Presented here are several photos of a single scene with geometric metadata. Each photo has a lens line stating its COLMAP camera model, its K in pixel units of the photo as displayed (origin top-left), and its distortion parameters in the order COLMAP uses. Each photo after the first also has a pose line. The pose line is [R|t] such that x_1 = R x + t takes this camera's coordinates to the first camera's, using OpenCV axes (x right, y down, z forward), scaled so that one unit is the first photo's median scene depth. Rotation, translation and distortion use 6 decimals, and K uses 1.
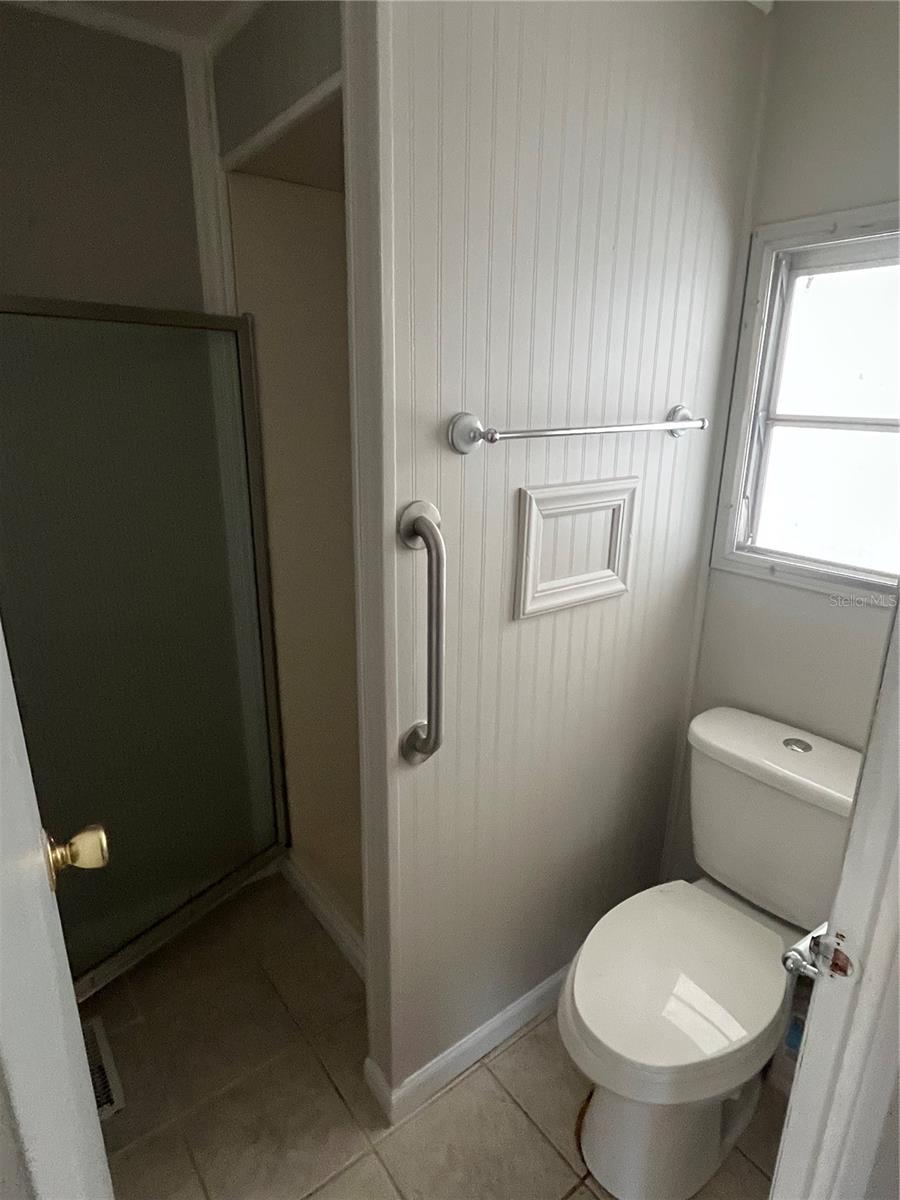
lens RADIAL K [[676.3, 0, 453.6], [0, 676.3, 597.1], [0, 0, 1]] dist [-0.001100, -0.001429]
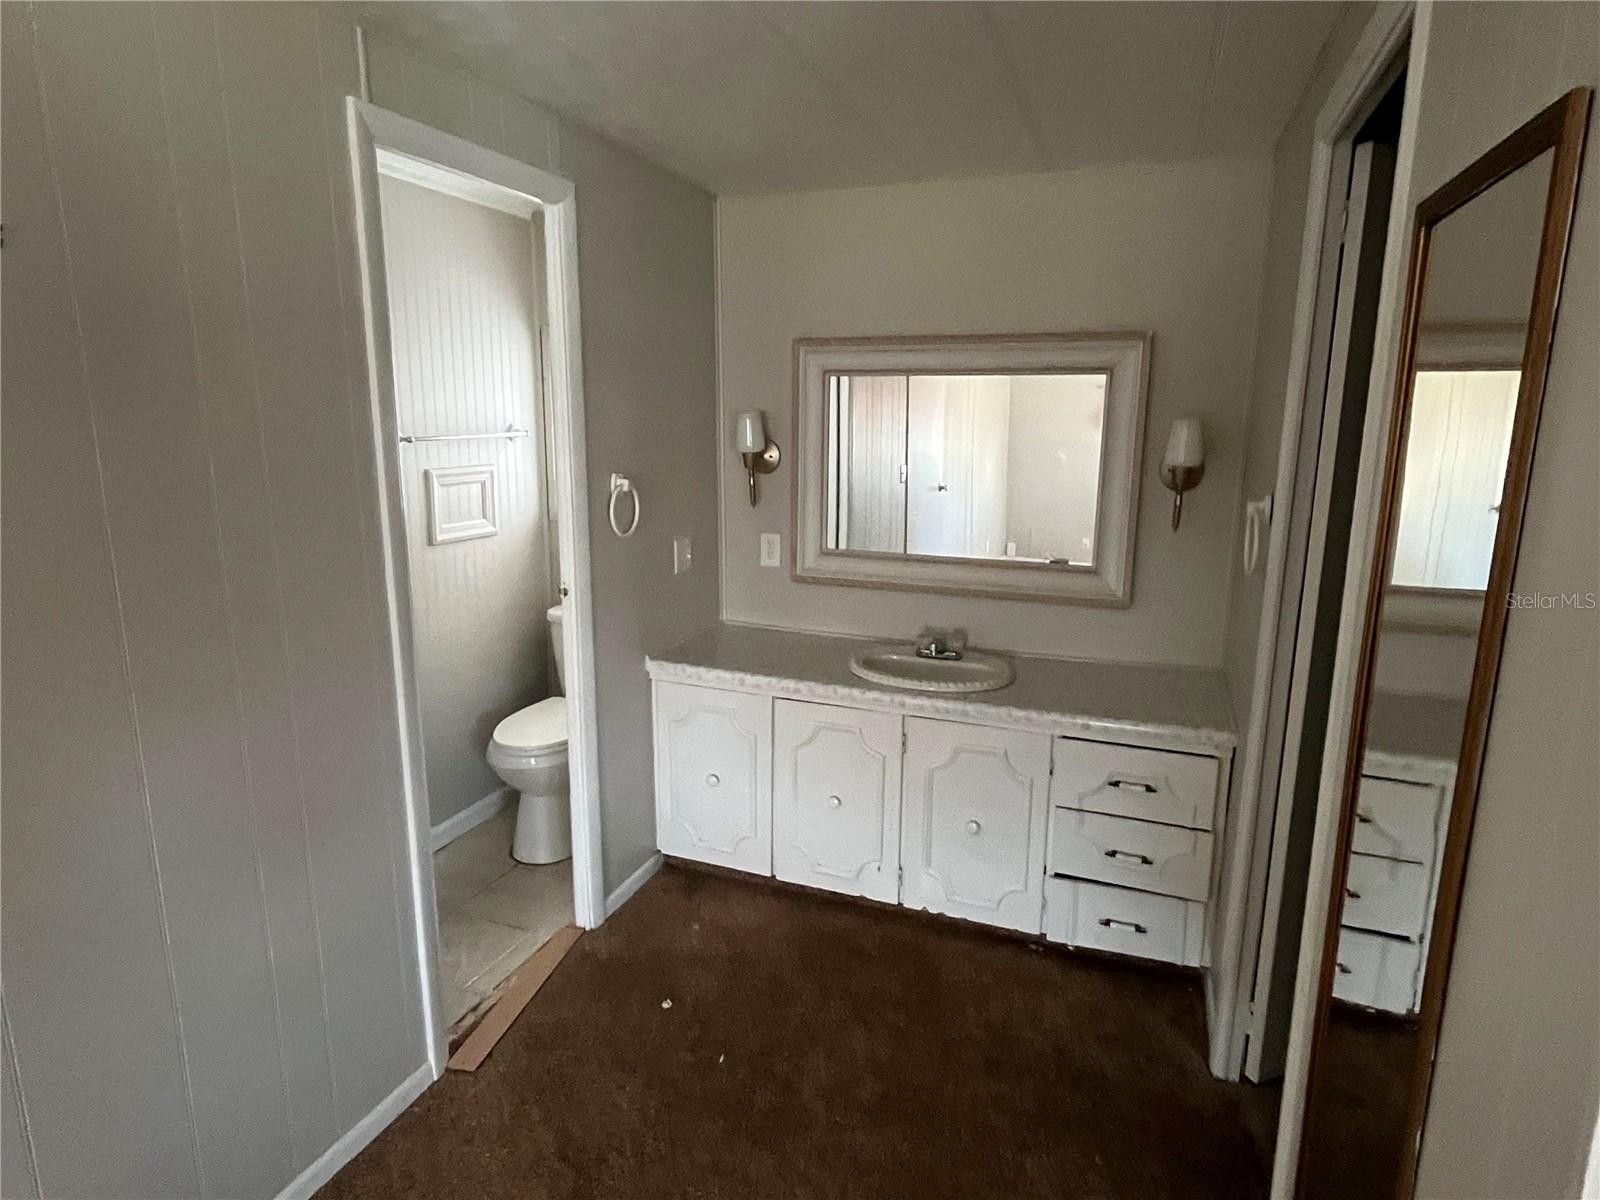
lens RADIAL K [[901.7, 0, 792.0], [0, 901.7, 591.6], [0, 0, 1]] dist [-0.001100, -0.001429]
pose [[0.850722, -0.105961, 0.514825, -0.299869], [0.154661, 0.986571, -0.052514, 0.383698], [-0.502347, 0.124299, 0.855685, -1.315666]]
